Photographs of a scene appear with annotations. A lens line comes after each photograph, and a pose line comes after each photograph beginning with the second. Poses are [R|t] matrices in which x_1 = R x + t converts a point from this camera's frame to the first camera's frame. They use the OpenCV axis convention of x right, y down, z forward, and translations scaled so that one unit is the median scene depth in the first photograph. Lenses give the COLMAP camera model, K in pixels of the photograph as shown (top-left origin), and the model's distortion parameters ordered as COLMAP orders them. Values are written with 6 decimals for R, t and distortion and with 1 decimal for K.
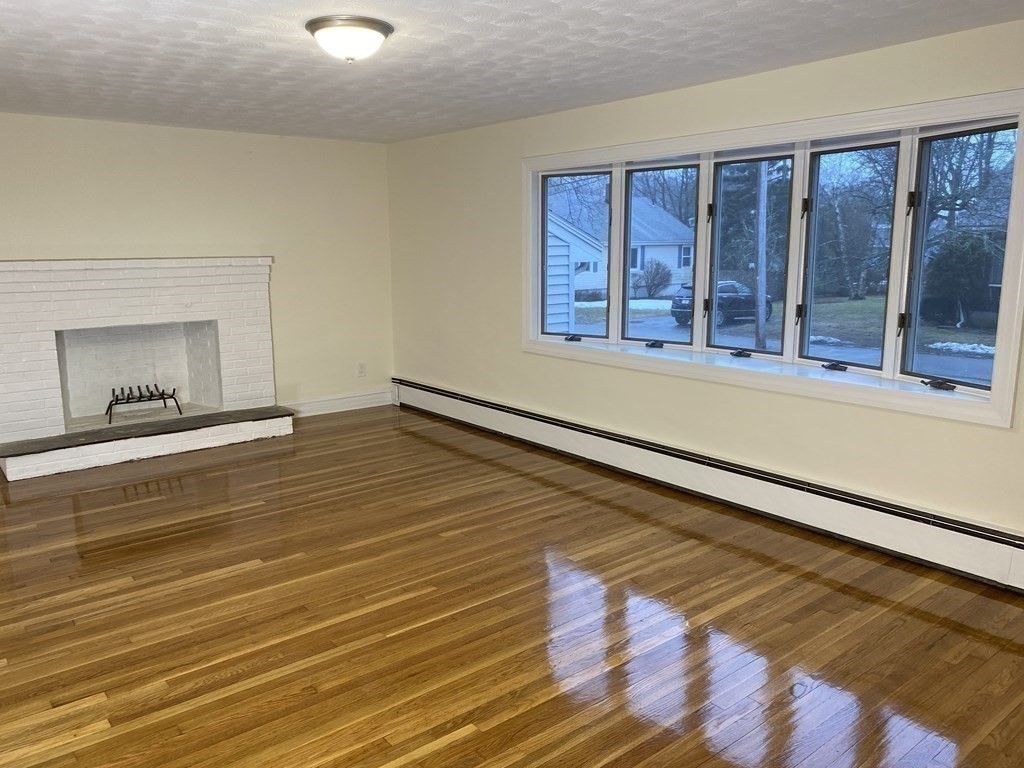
lens RADIAL K [[777.1, 0, 516.1], [0, 777.1, 374.1], [0, 0, 1]] dist [0.046320, -0.060003]
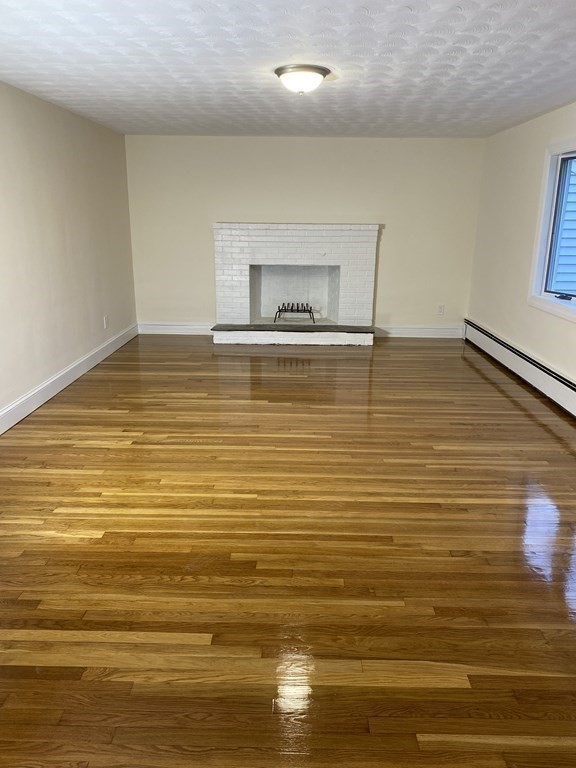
lens RADIAL K [[582.8, 0, 287.0], [0, 582.8, 385.9], [0, 0, 1]] dist [0.046320, -0.060003]
pose [[0.769987, 0.191145, -0.608756, 0.485580], [-0.121945, 0.980572, 0.153651, 0.000805], [0.626299, -0.044074, 0.778336, 0.025324]]
